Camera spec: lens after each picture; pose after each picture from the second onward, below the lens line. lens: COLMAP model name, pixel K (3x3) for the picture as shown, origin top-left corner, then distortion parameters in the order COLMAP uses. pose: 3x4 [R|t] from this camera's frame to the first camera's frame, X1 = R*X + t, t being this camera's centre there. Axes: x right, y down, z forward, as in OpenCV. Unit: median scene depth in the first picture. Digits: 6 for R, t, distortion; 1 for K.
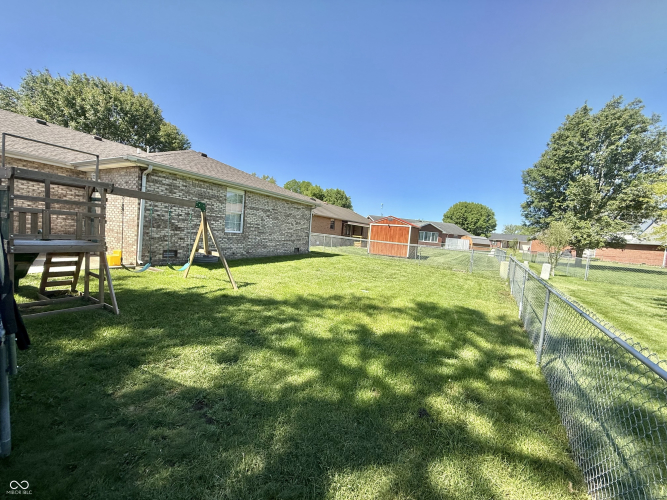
lens RADIAL K [[268.3, 0, 333.5], [0, 268.3, 250.0], [0, 0, 1]] dist [0.000120, -0.000045]
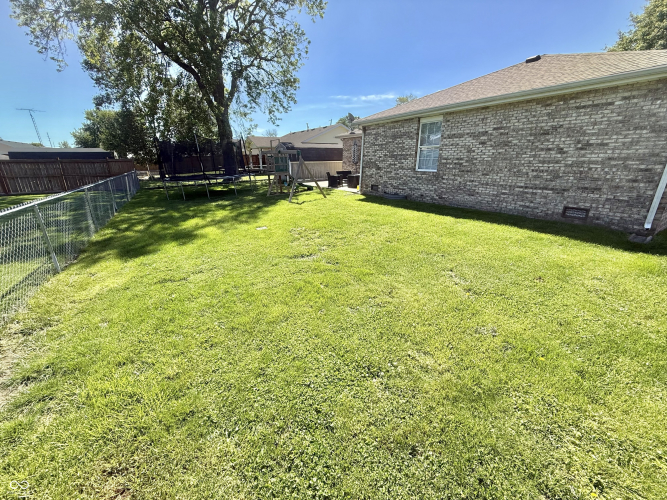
lens RADIAL K [[268.3, 0, 333.5], [0, 268.3, 250.0], [0, 0, 1]] dist [0.000120, -0.000045]
pose [[-0.468746, 0.217109, -0.856236, 0.679167], [-0.082698, 0.954281, 0.287242, -0.054618], [0.879453, 0.205453, -0.429361, 1.376319]]
